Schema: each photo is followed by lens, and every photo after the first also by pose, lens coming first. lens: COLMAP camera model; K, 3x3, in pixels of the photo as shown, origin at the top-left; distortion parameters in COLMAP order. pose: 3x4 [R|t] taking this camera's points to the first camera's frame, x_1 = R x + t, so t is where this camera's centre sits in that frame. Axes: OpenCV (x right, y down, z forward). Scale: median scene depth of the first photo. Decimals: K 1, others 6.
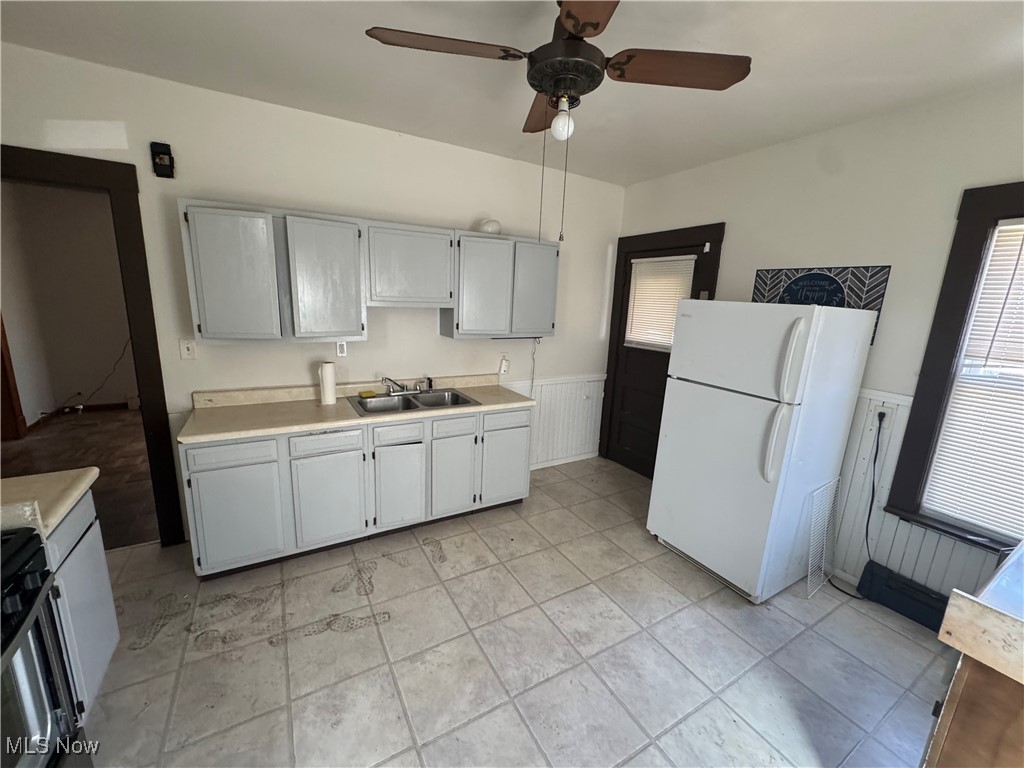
lens RADIAL K [[408.2, 0, 512.0], [0, 408.2, 386.3], [0, 0, 1]] dist [-0.001731, 0.000277]
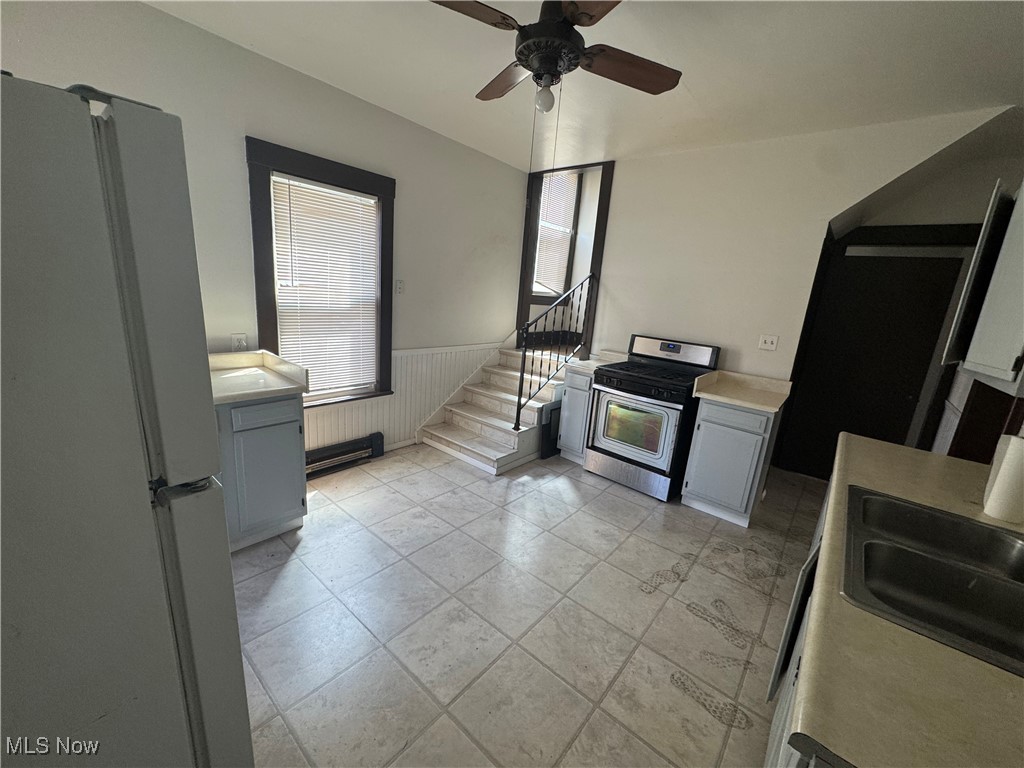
lens RADIAL K [[408.2, 0, 512.6], [0, 408.2, 386.8], [0, 0, 1]] dist [-0.001731, 0.000277]
pose [[-0.934197, -0.037155, -0.354817, 0.408028], [-0.189669, 0.894086, 0.405753, -0.260340], [0.302161, 0.446351, -0.842300, 1.608379]]
